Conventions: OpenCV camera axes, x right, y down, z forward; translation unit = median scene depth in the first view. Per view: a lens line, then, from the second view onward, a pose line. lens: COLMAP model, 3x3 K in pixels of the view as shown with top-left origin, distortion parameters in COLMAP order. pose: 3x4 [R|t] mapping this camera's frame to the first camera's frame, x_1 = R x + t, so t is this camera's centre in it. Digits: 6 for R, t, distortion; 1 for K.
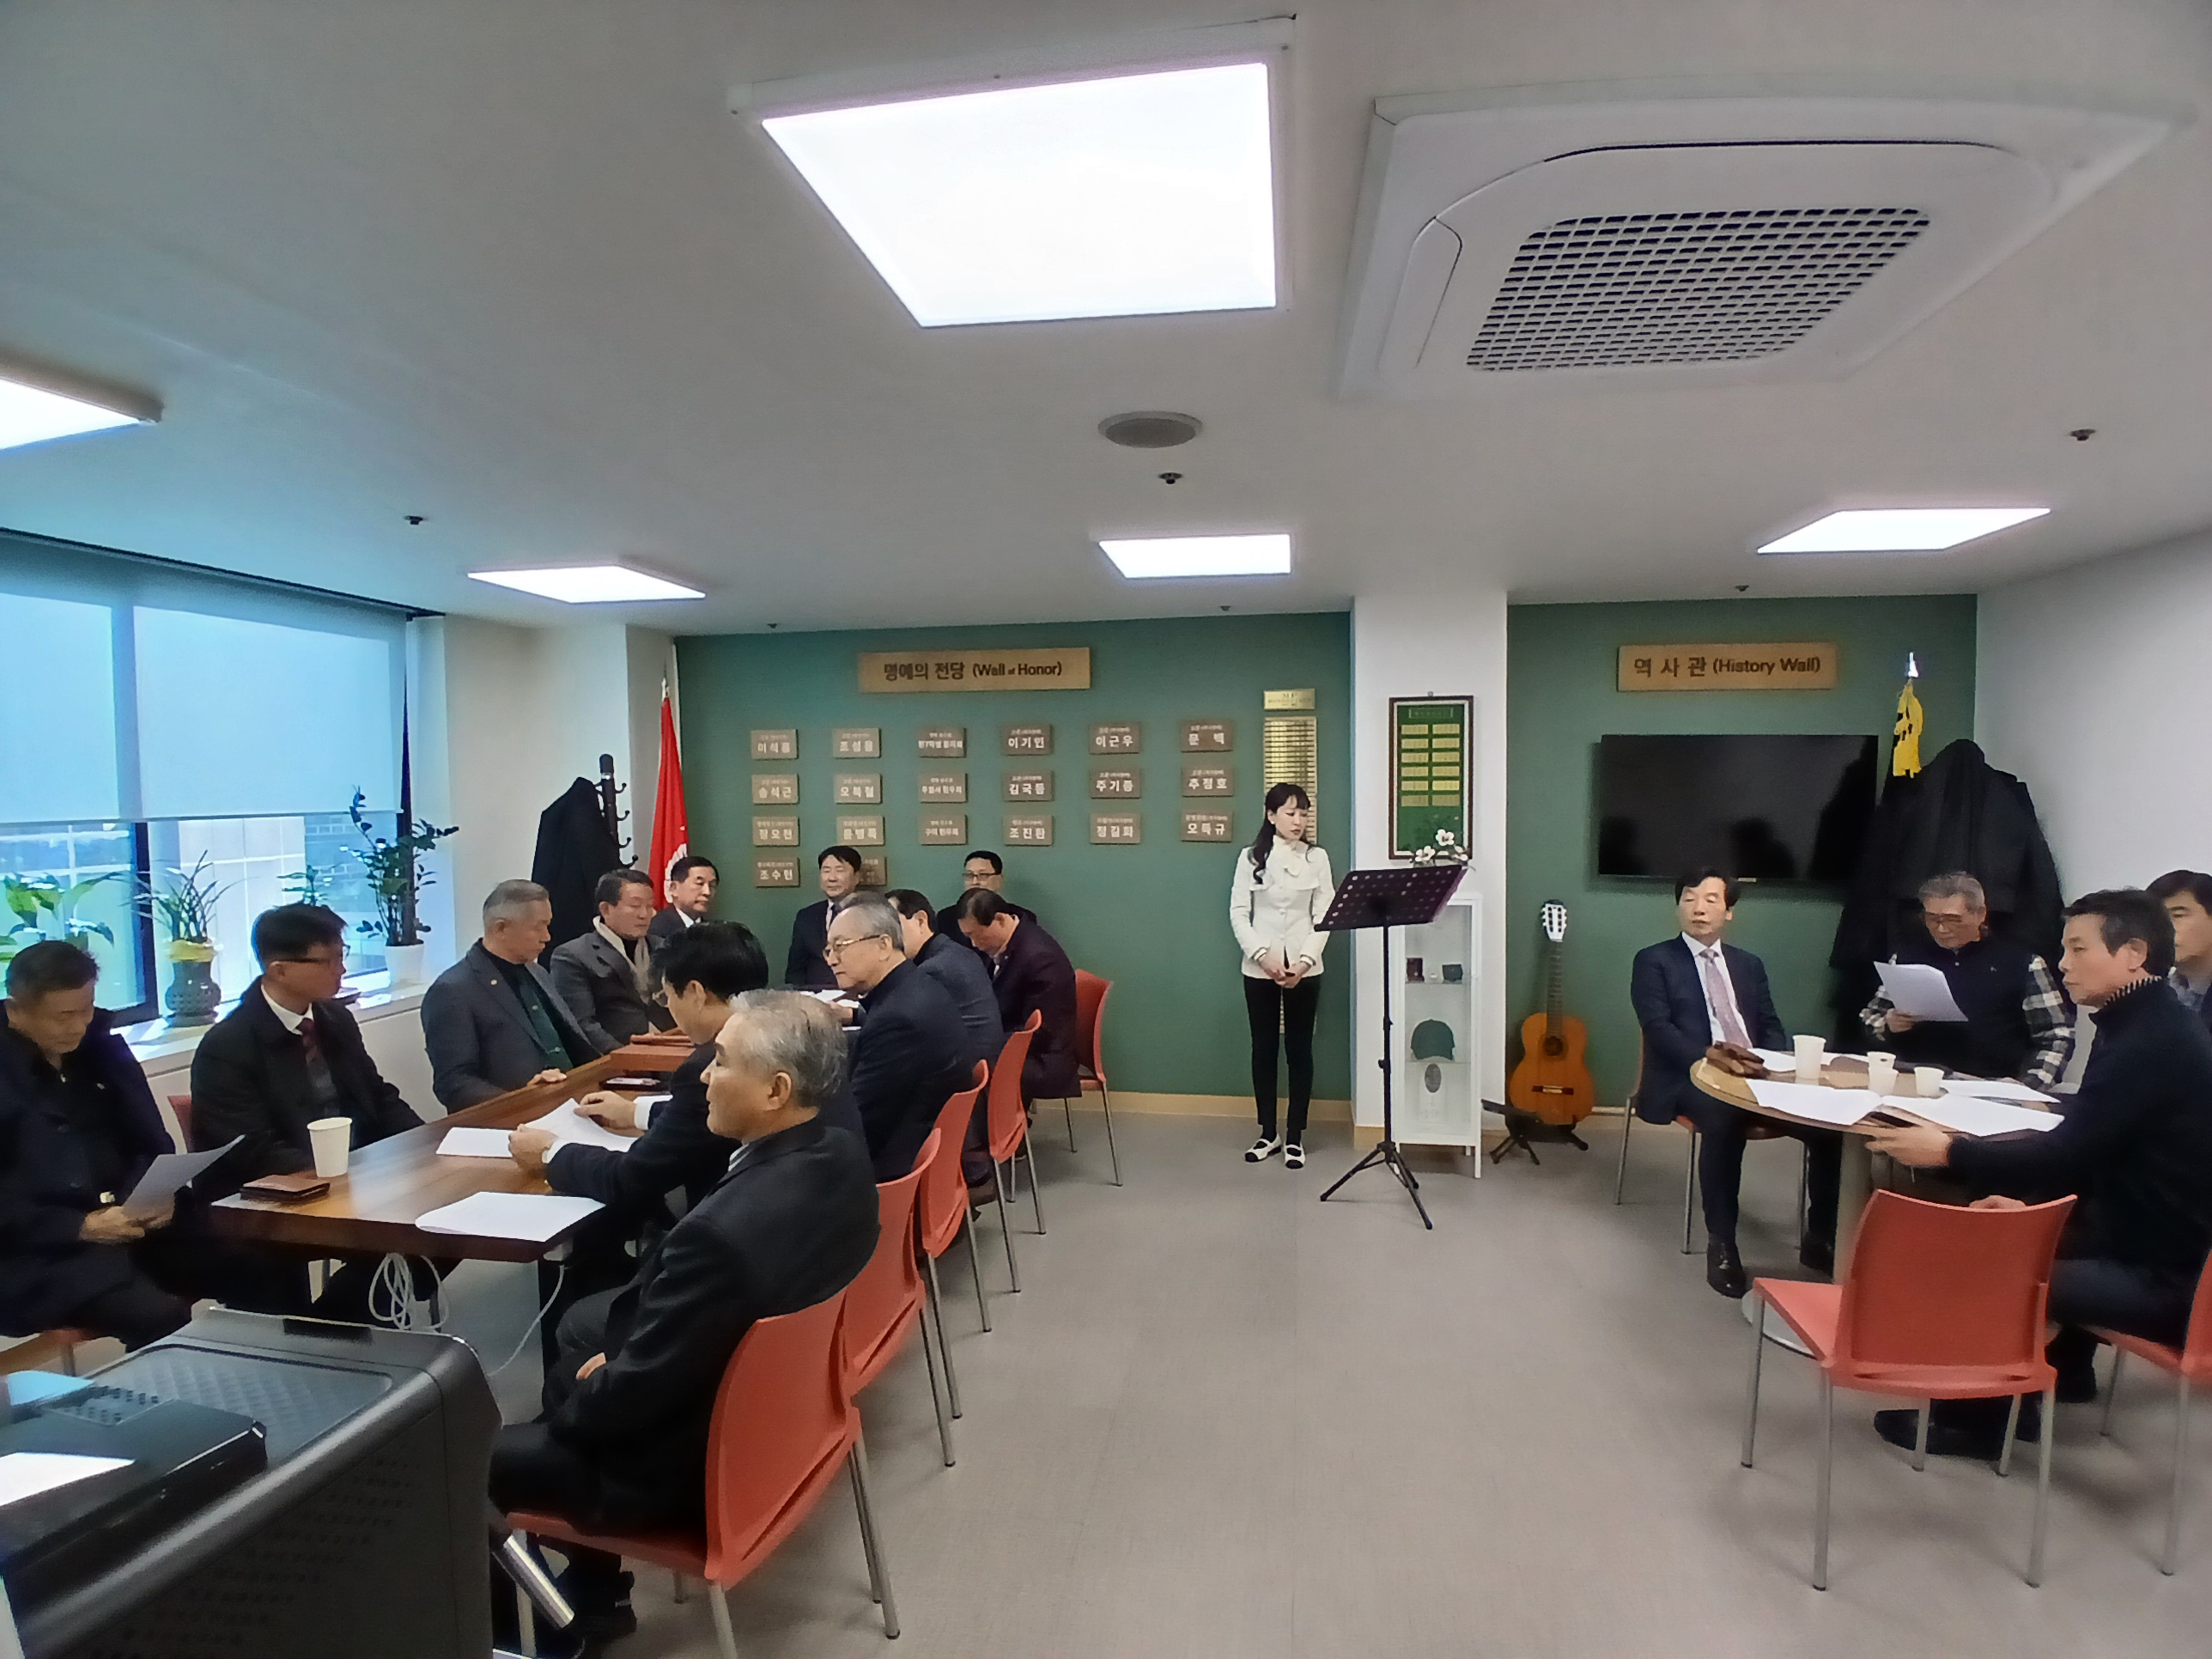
lens RADIAL K [[1126.3, 0, 1105.1], [0, 1126.3, 855.3], [0, 0, 1]] dist [-0.027117, -0.000840]
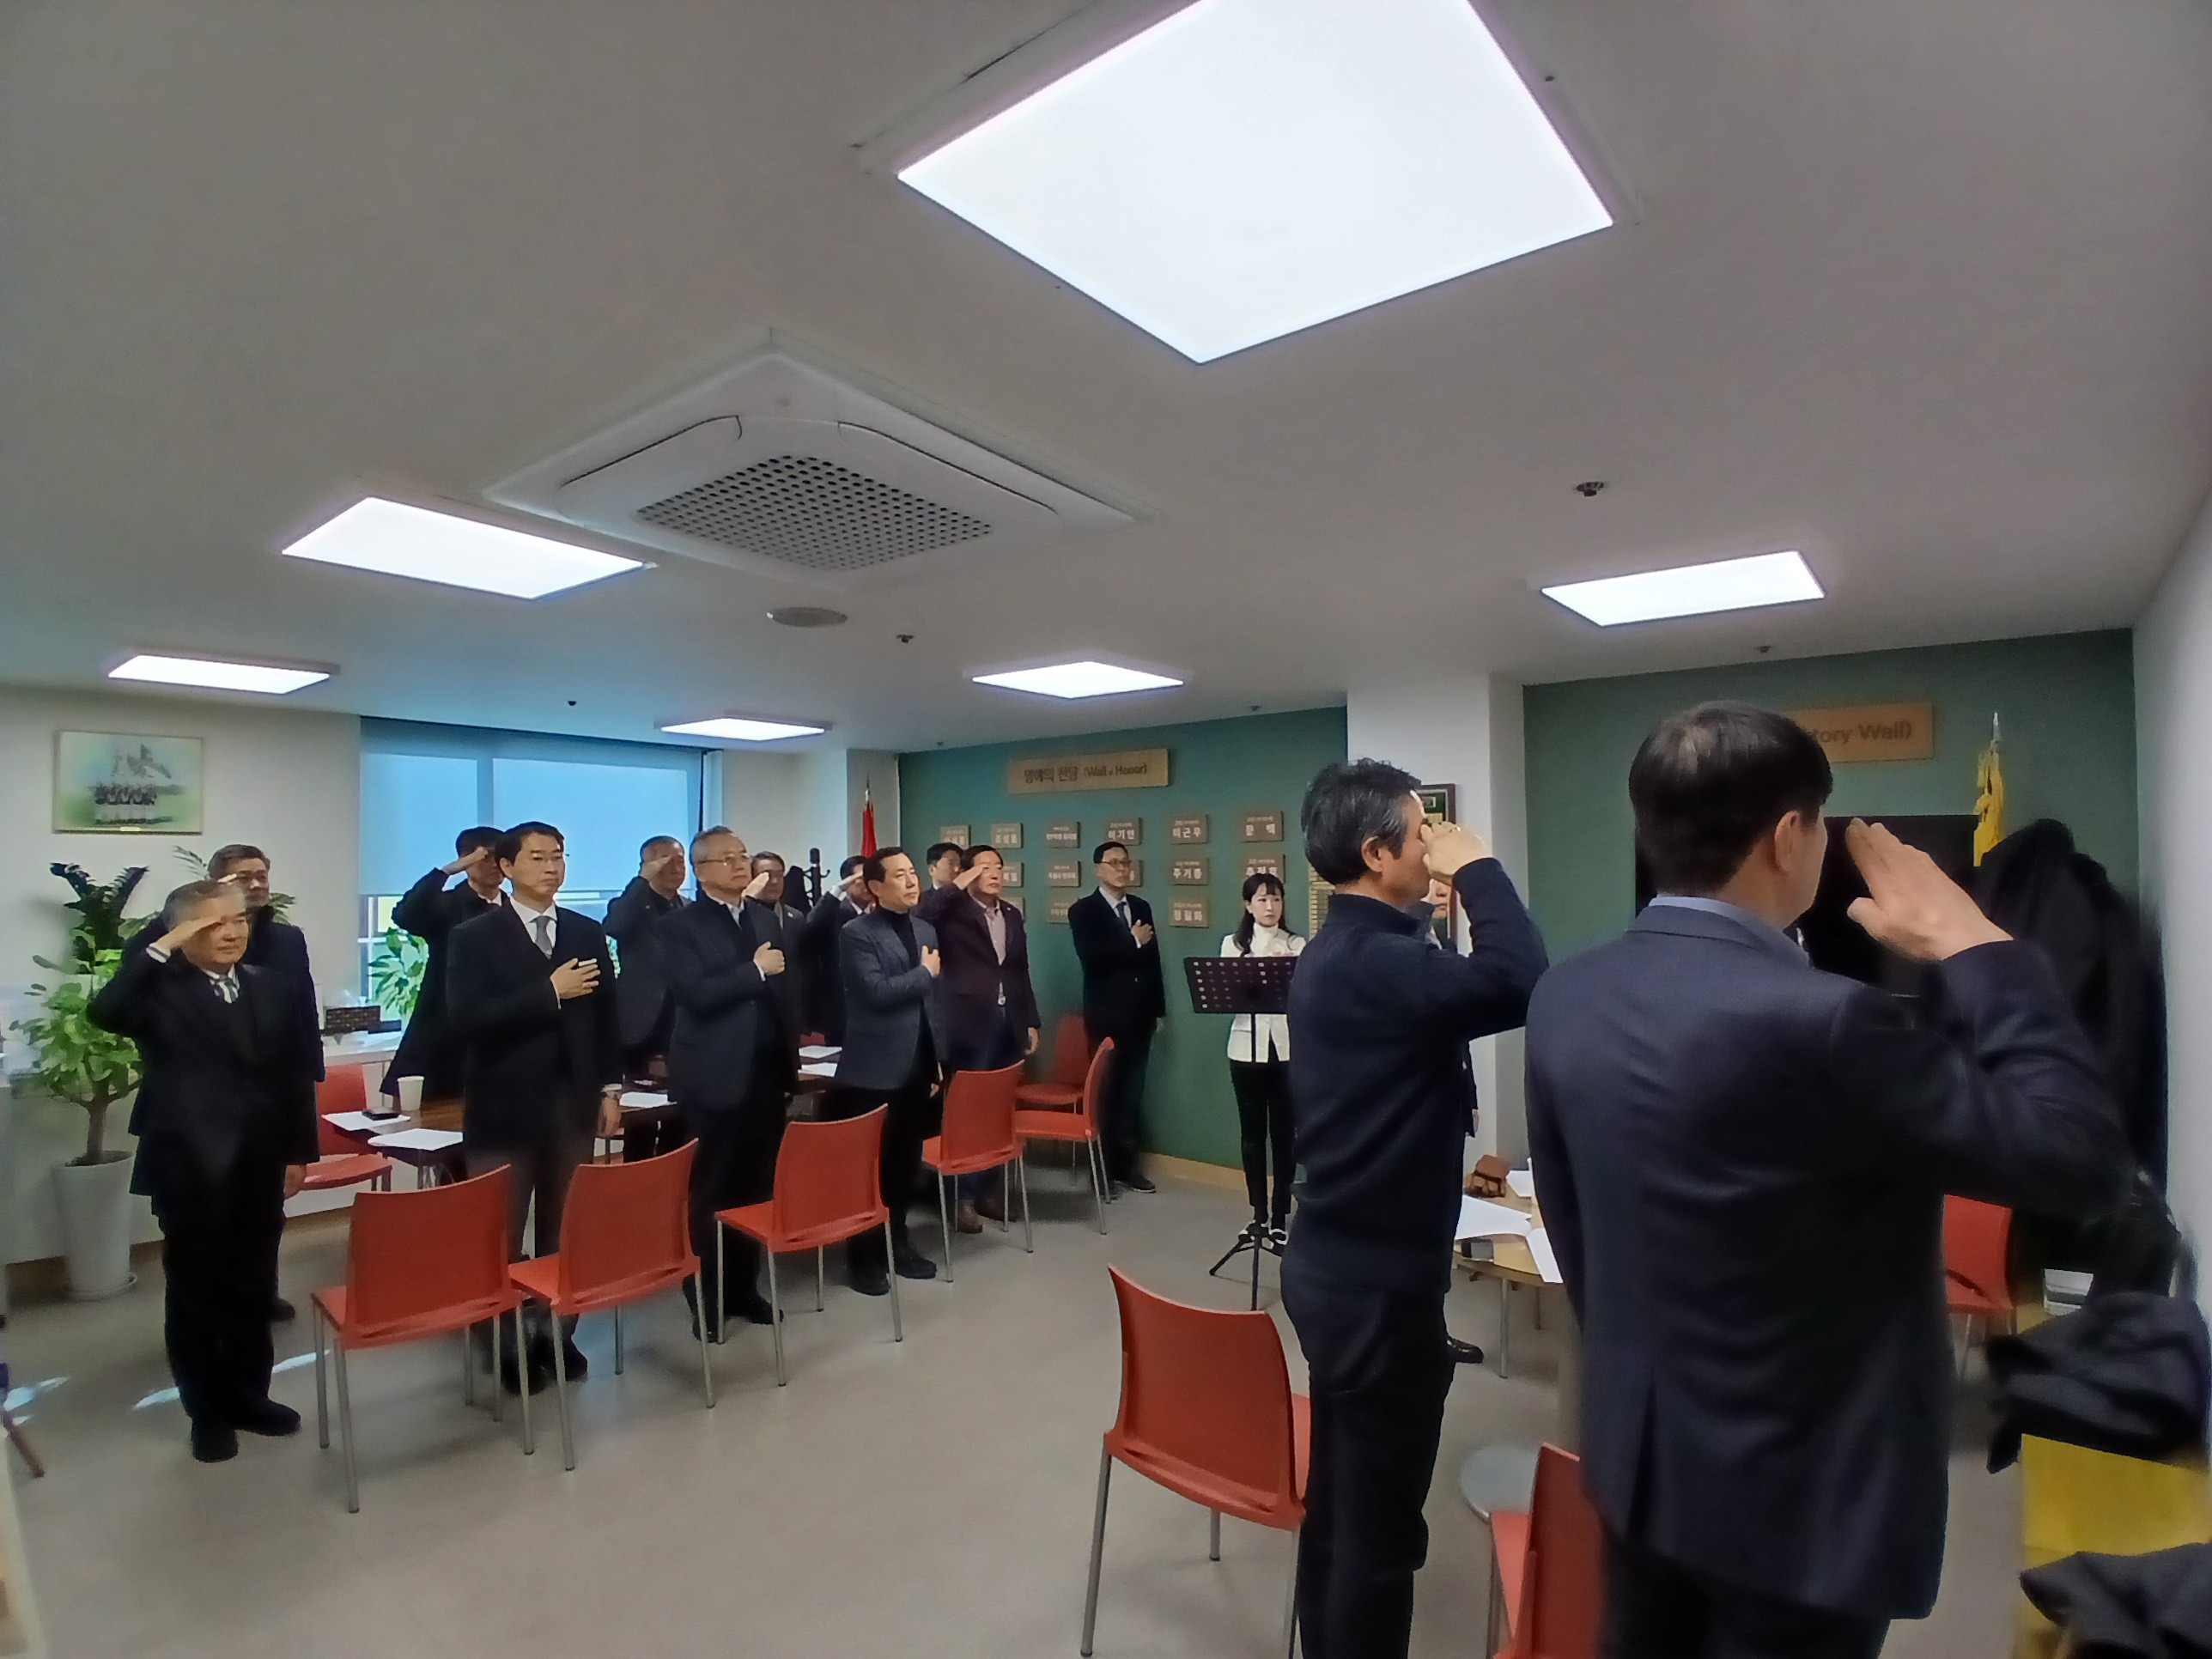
lens RADIAL K [[1132.2, 0, 1117.9], [0, 1132.2, 841.1], [0, 0, 1]] dist [-0.026070, -0.001404]
pose [[0.875695, -0.008783, -0.482785, 0.489243], [-0.029683, 0.996964, -0.071977, -0.012527], [0.481951, 0.077361, 0.872776, 0.010789]]
